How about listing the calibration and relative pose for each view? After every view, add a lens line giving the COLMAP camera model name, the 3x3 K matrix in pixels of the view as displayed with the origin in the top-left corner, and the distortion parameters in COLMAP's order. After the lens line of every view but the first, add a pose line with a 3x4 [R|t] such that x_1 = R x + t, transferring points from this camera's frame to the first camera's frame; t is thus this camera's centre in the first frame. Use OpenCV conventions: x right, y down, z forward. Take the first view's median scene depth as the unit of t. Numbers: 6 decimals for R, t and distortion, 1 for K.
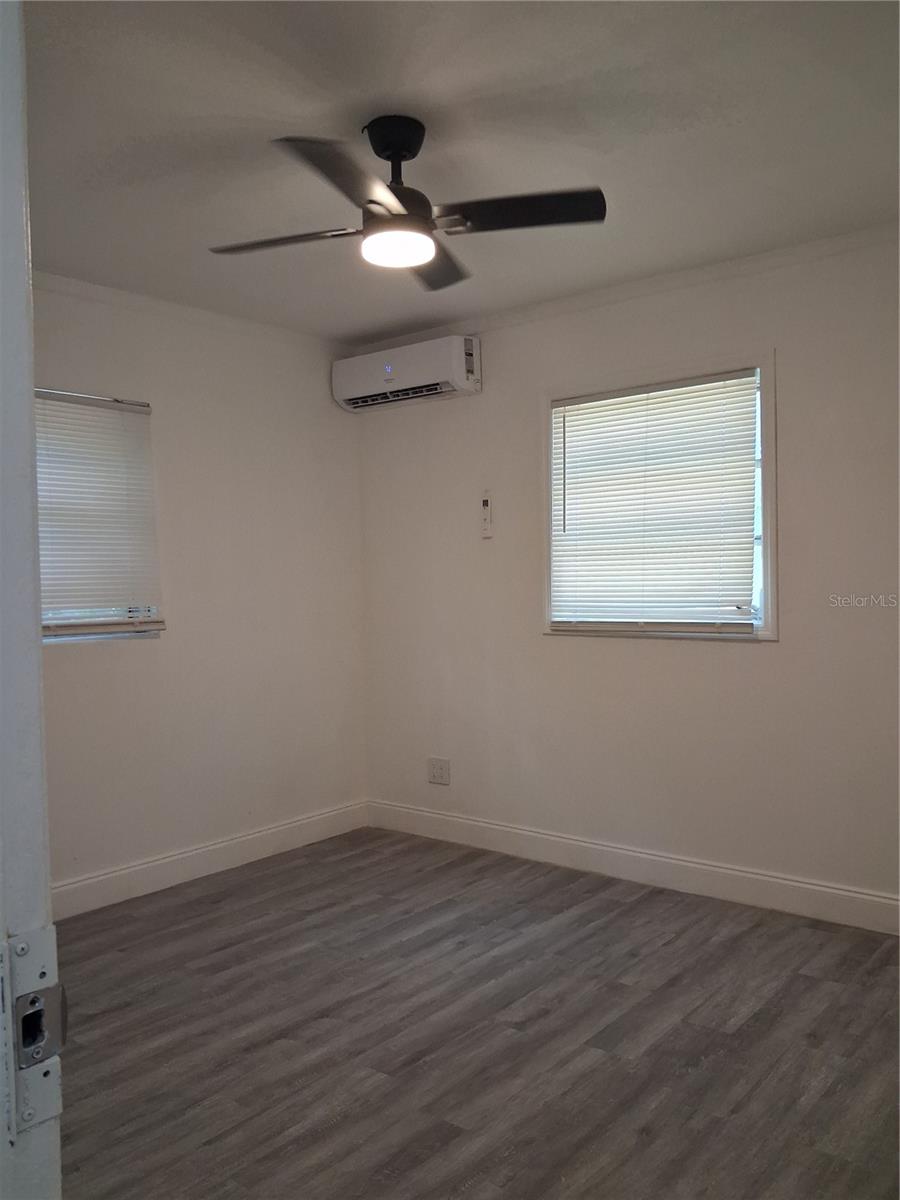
lens RADIAL K [[948.0, 0, 464.8], [0, 948.0, 597.6], [0, 0, 1]] dist [0.005221, -0.005121]
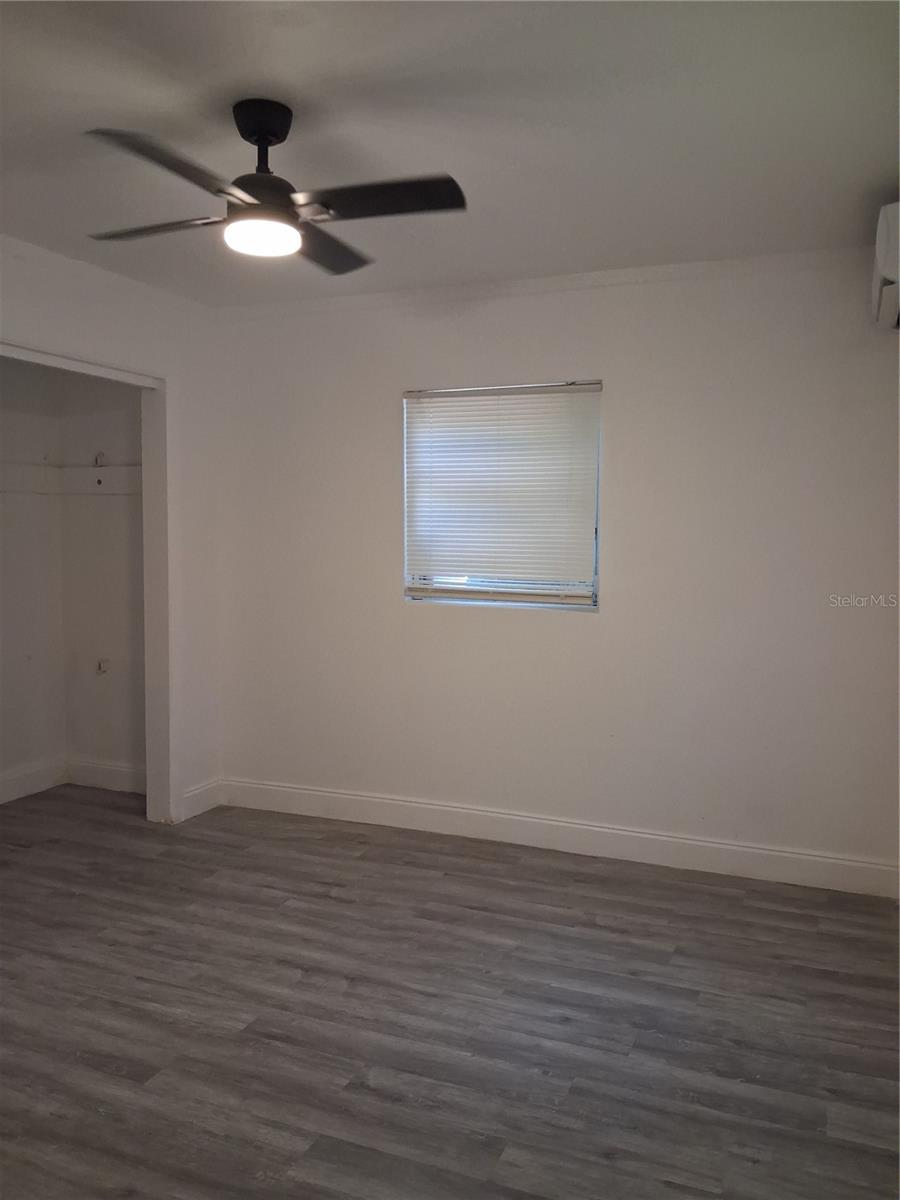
lens RADIAL K [[948.0, 0, 464.8], [0, 948.0, 597.6], [0, 0, 1]] dist [0.005221, -0.005121]
pose [[0.293468, 0.088061, -0.951904, 0.756115], [-0.037355, 0.996044, 0.080628, -0.063018], [0.955239, 0.011897, 0.295597, 0.710128]]
